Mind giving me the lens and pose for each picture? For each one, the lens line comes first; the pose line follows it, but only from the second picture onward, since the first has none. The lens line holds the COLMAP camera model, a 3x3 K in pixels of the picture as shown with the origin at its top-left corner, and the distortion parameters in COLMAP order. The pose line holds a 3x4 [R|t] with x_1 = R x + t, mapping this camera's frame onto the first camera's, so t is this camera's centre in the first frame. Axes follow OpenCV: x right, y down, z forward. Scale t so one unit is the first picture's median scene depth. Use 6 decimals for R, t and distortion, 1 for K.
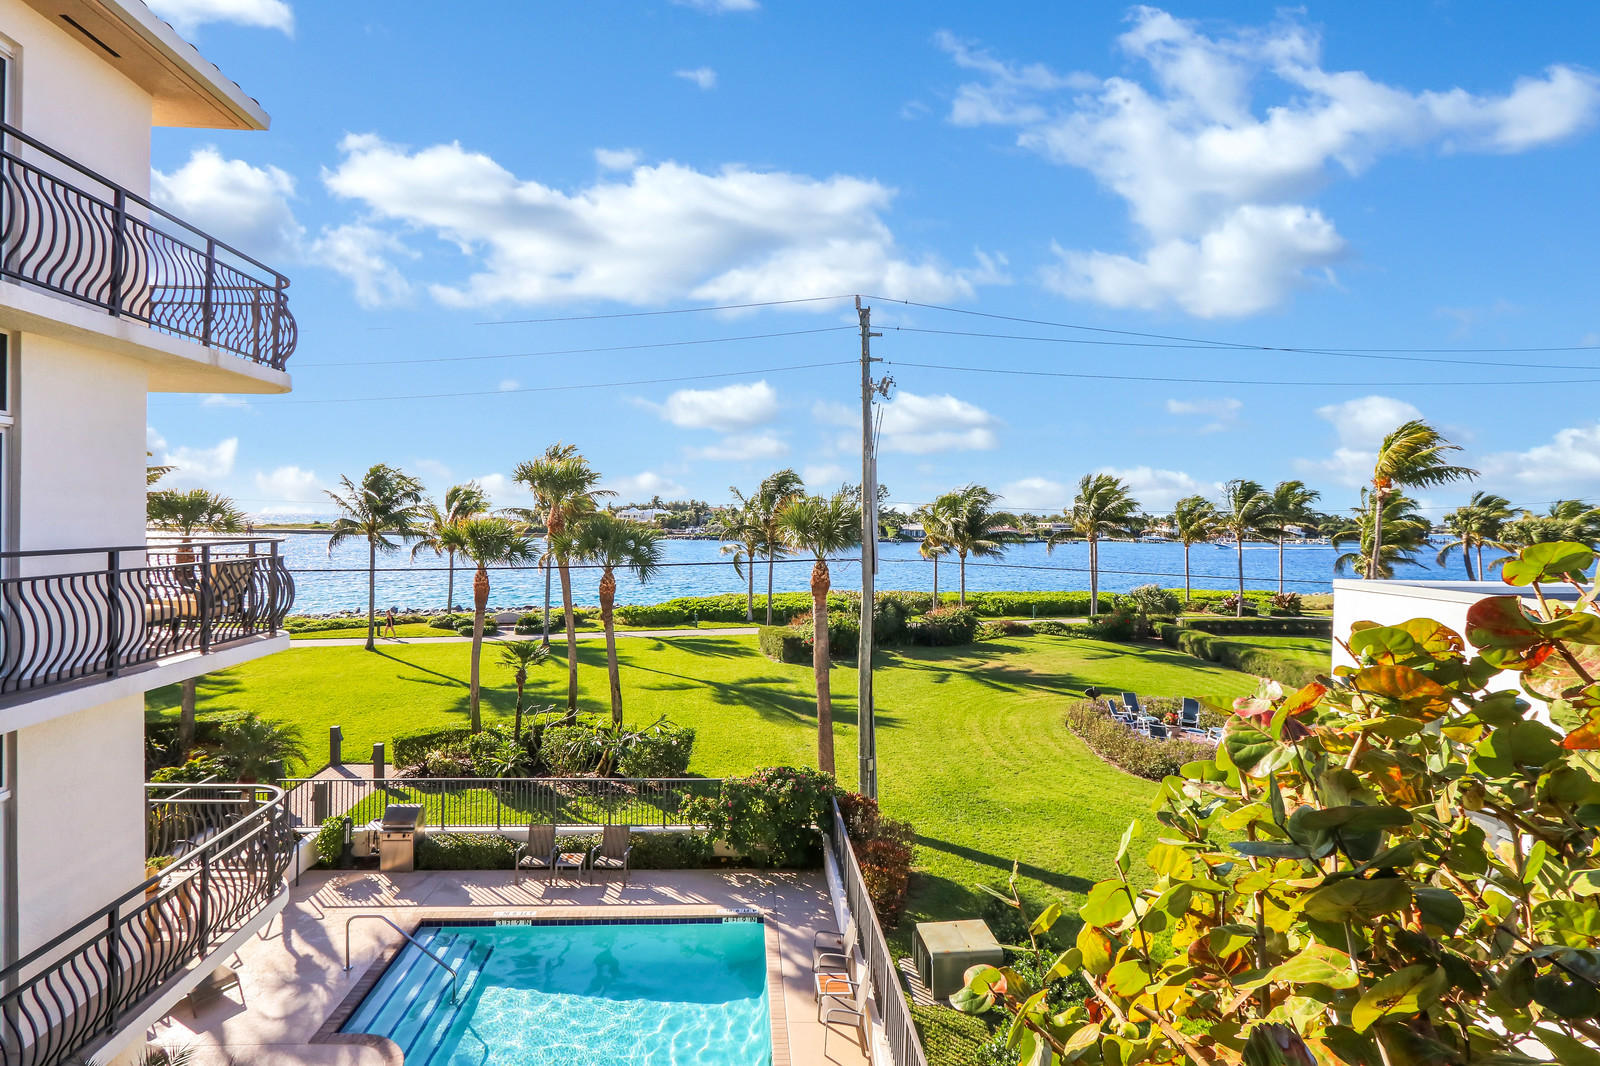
lens RADIAL K [[765.8, 0, 720.8], [0, 765.8, 535.3], [0, 0, 1]] dist [-0.010342, 0.000048]
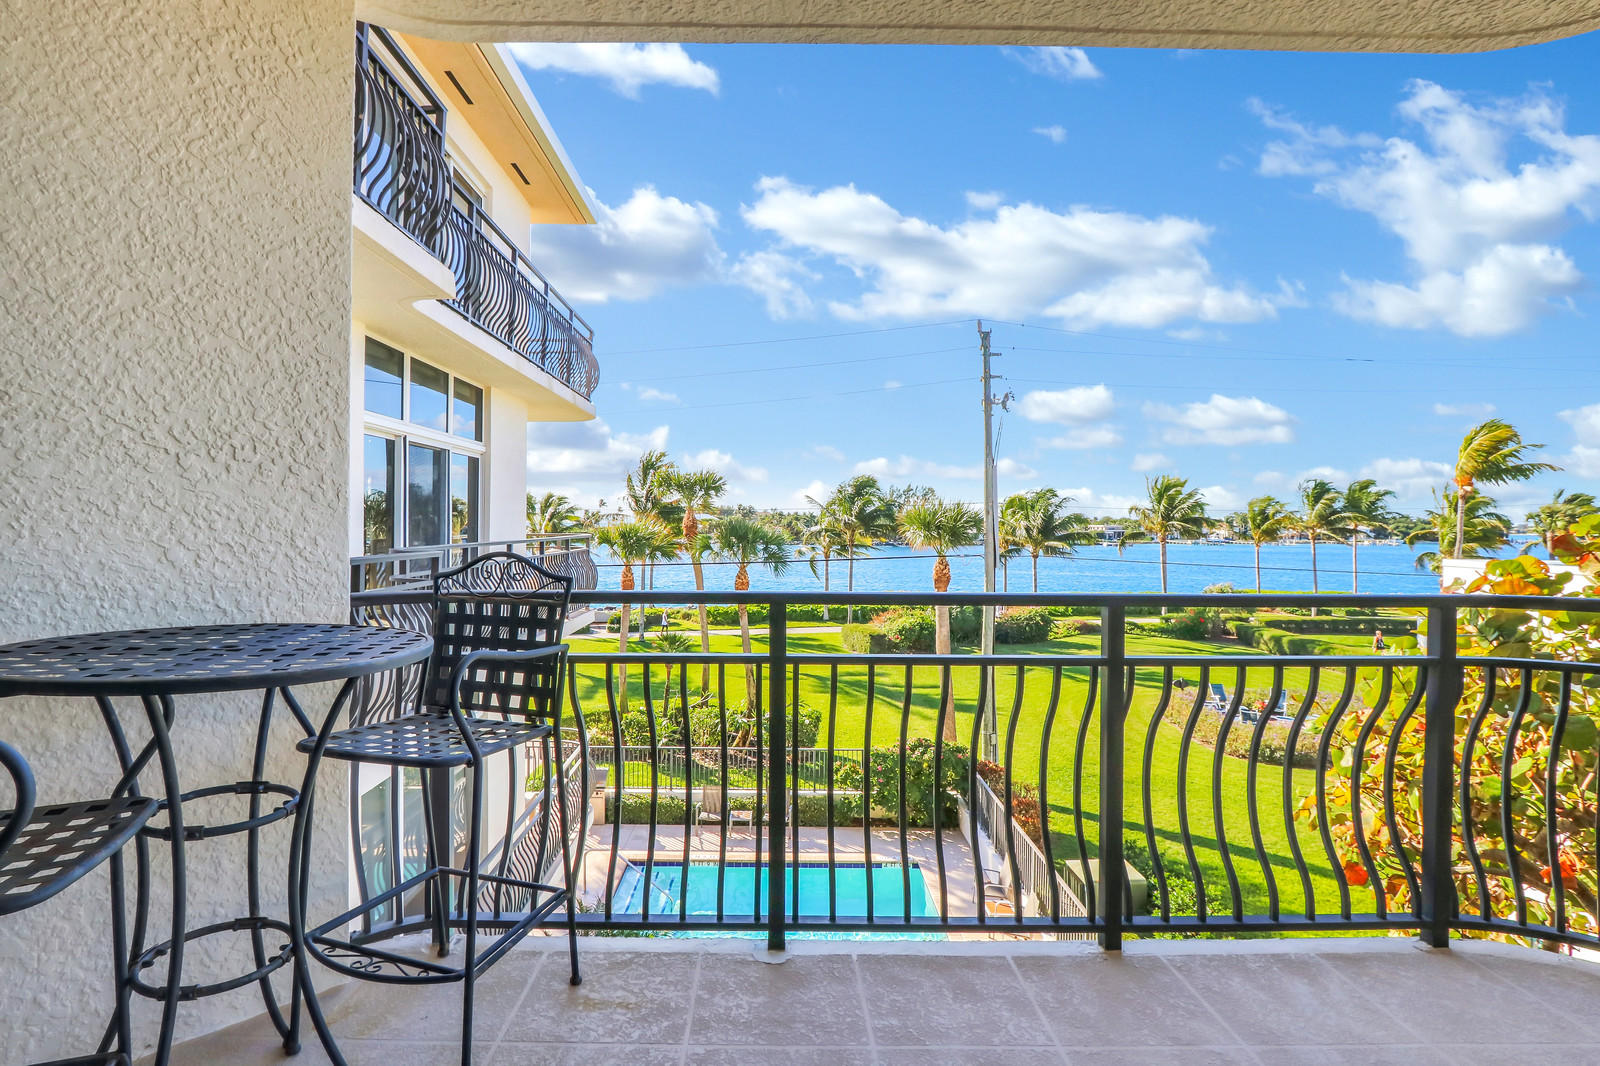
lens RADIAL K [[765.8, 0, 768.3], [0, 765.8, 529.9], [0, 0, 1]] dist [-0.010342, 0.000048]
pose [[0.999922, 0.011103, -0.005705, -0.465932], [-0.011112, 0.999937, -0.001554, 0.036995], [0.005687, 0.001617, 0.999983, -0.214232]]
